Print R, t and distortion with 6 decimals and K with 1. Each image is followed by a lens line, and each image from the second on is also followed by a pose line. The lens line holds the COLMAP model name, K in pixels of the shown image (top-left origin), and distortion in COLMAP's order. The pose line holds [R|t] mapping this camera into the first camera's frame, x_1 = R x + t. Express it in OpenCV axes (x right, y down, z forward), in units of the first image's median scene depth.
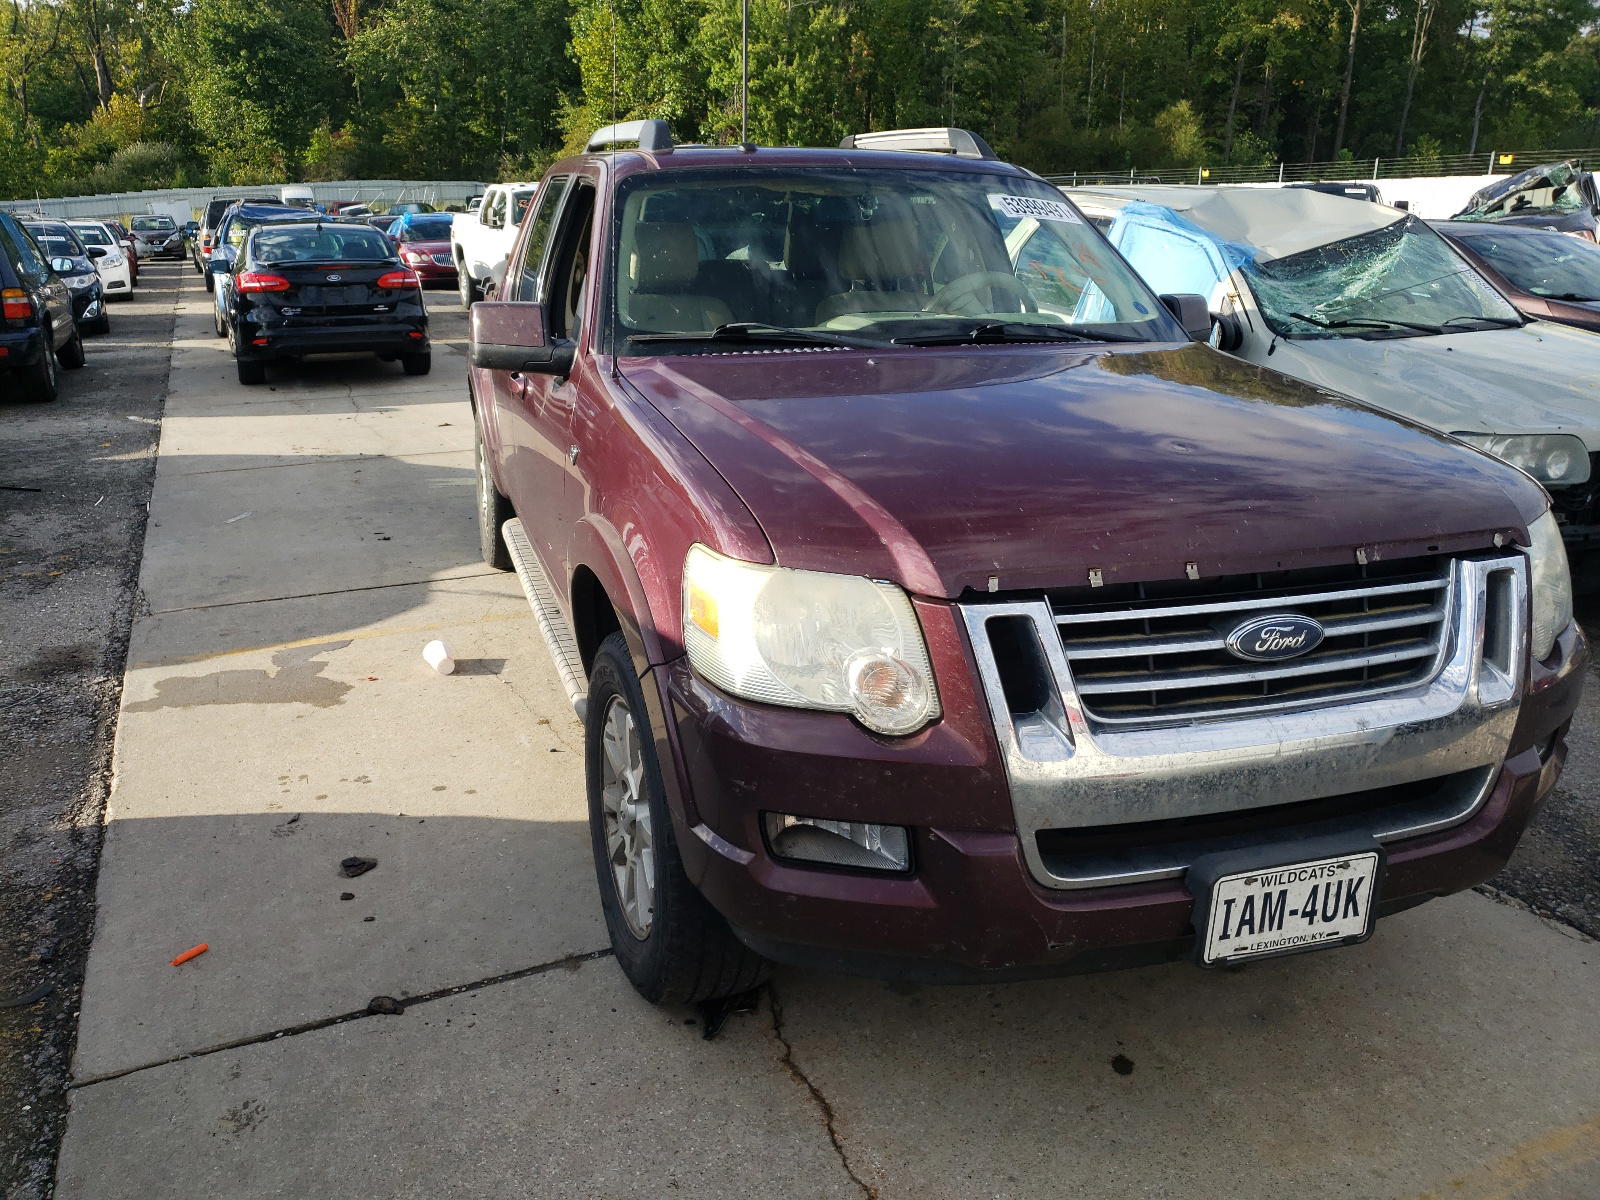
lens RADIAL K [[1212.0, 0, 801.4], [0, 1212.0, 603.9], [0, 0, 1]] dist [-0.006824, 0.032344]
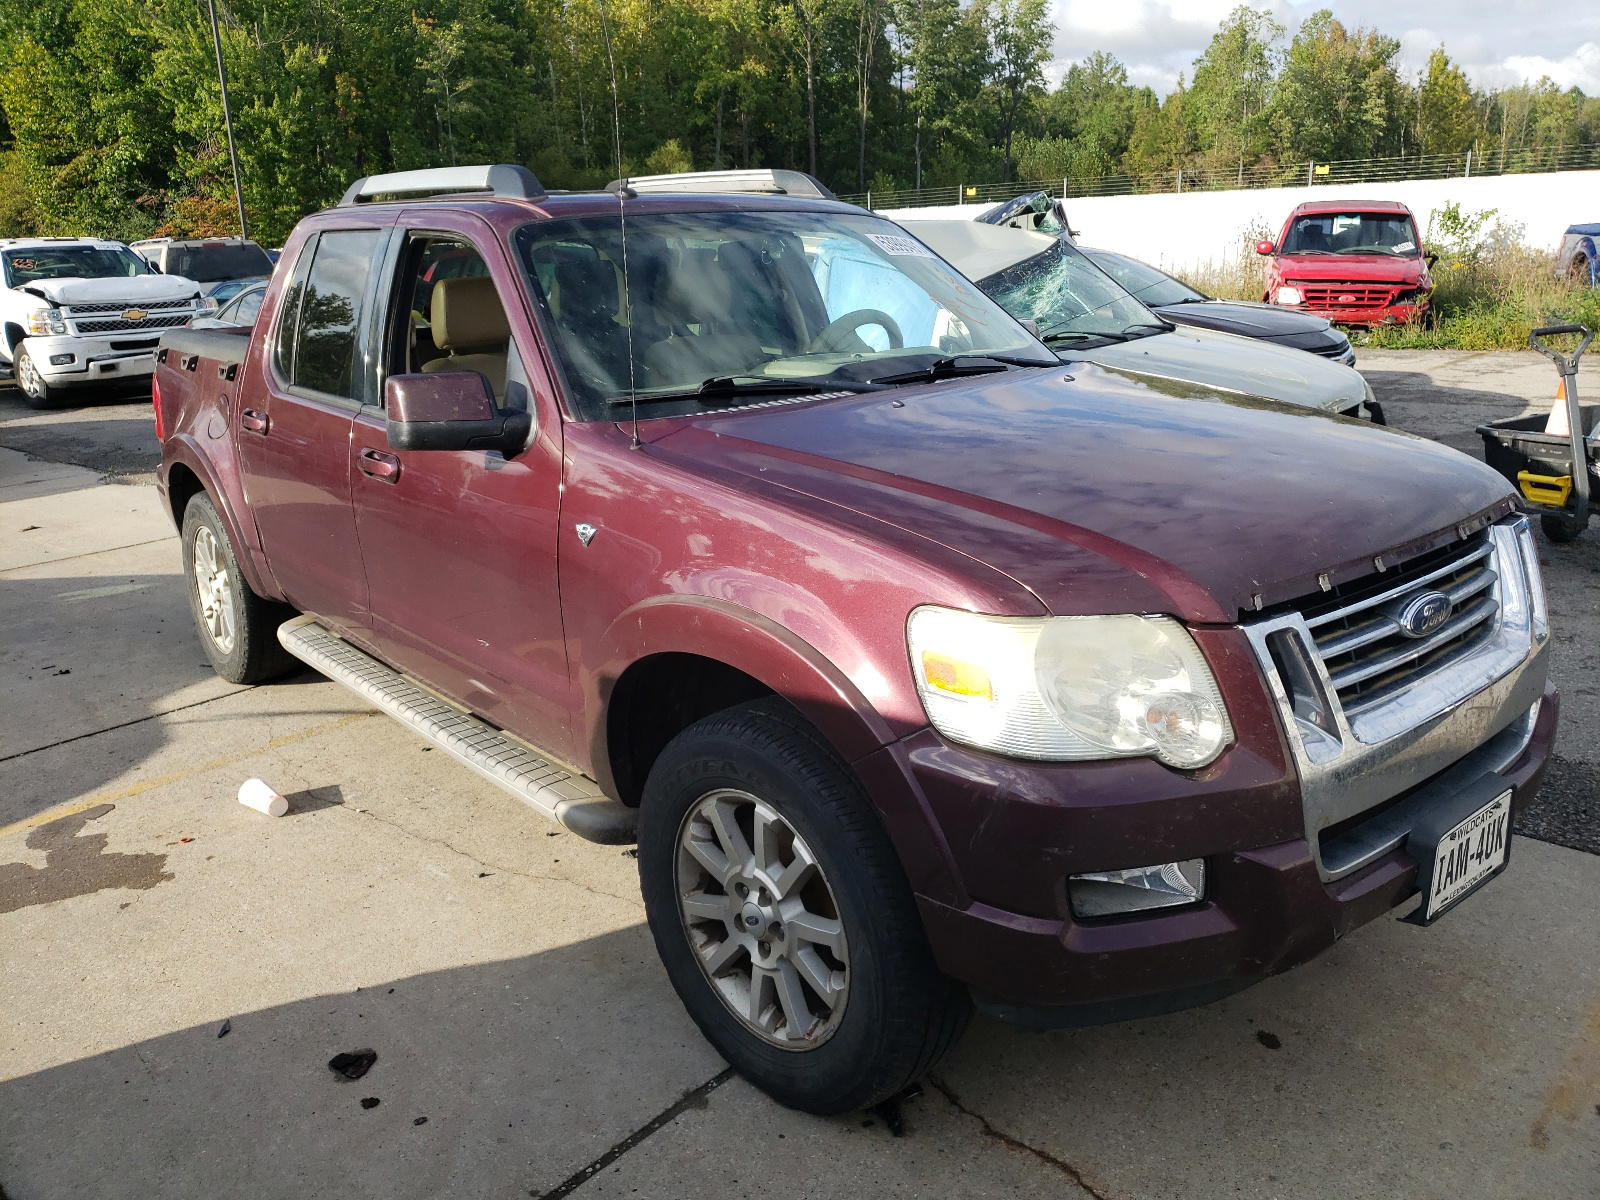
lens RADIAL K [[1212.0, 0, 797.3], [0, 1212.0, 593.4], [0, 0, 1]] dist [-0.006949, 0.027887]
pose [[0.922196, -0.141712, 0.359824, -0.183113], [0.155034, 0.987874, -0.008277, -0.024302], [-0.354288, 0.063418, 0.932984, 0.057564]]
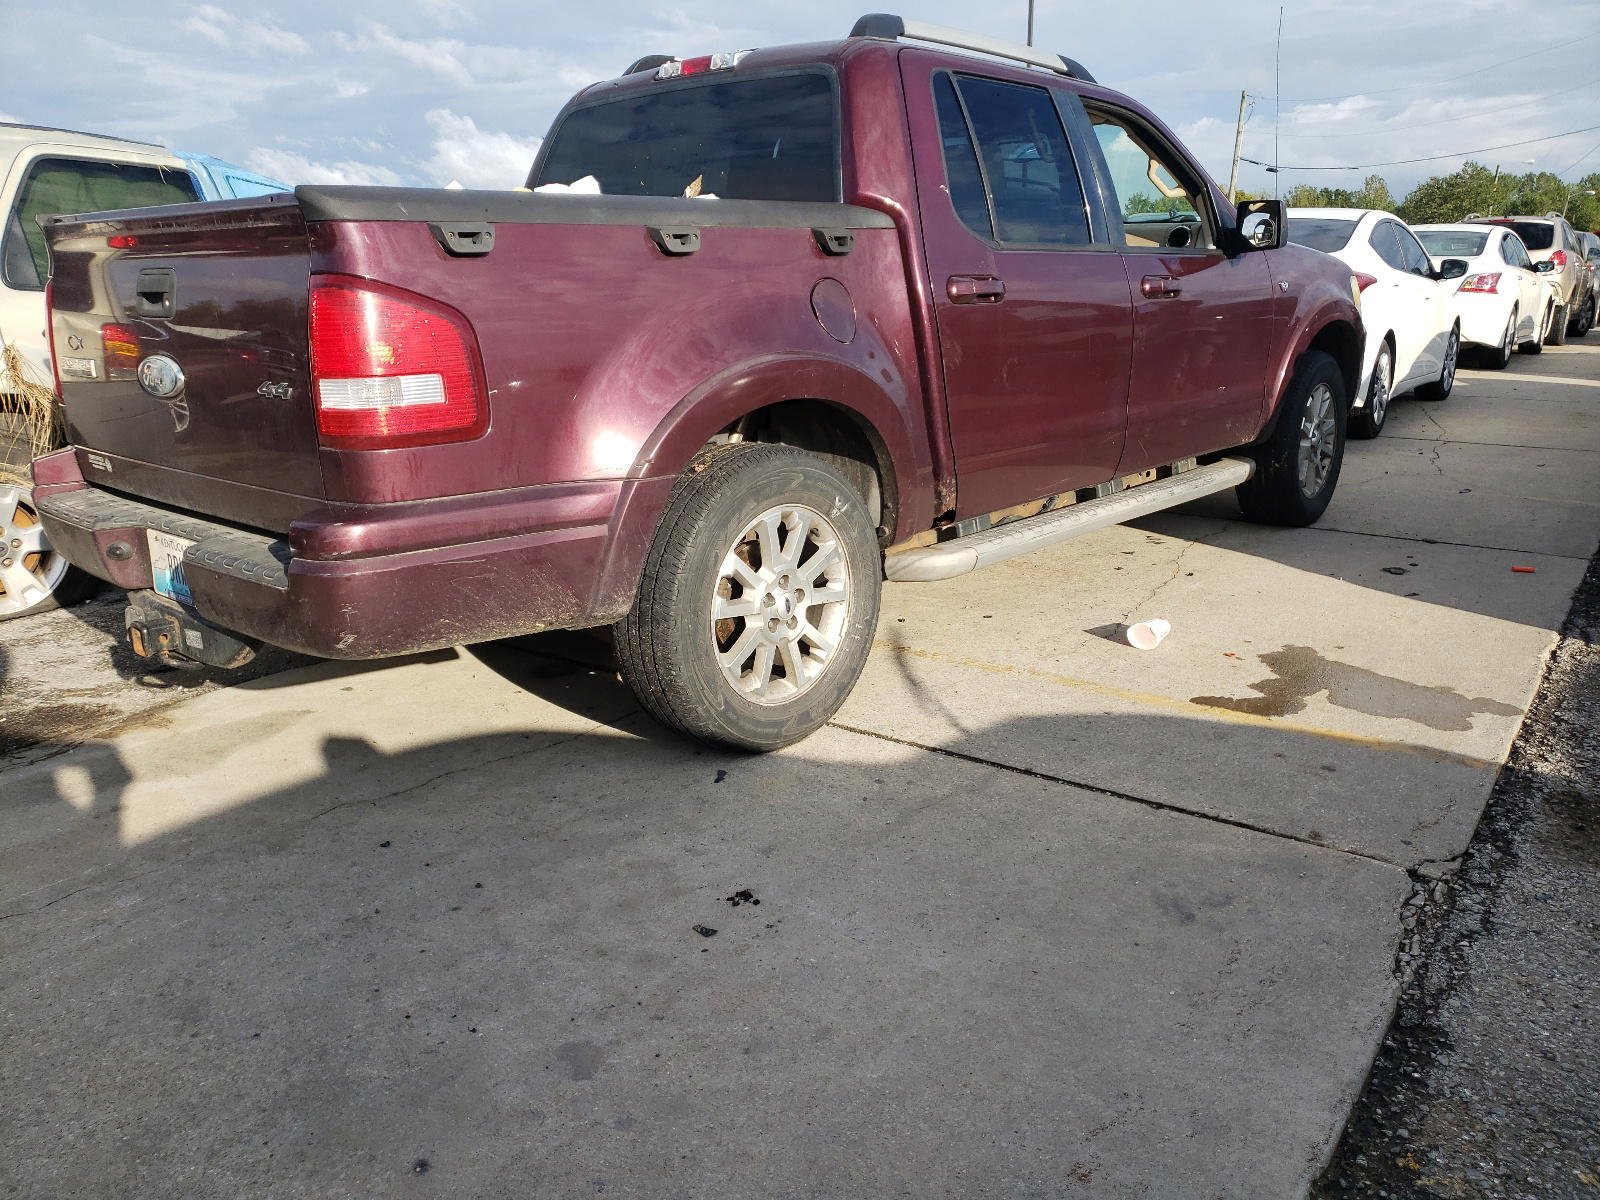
lens RADIAL K [[1212.0, 0, 801.4], [0, 1212.0, 603.9], [0, 0, 1]] dist [-0.006824, 0.032344]
pose [[-0.471345, -0.251341, 0.845376, -0.700587], [0.281834, 0.865348, 0.414417, -0.310490], [-0.835705, 0.433589, -0.337042, 1.152099]]
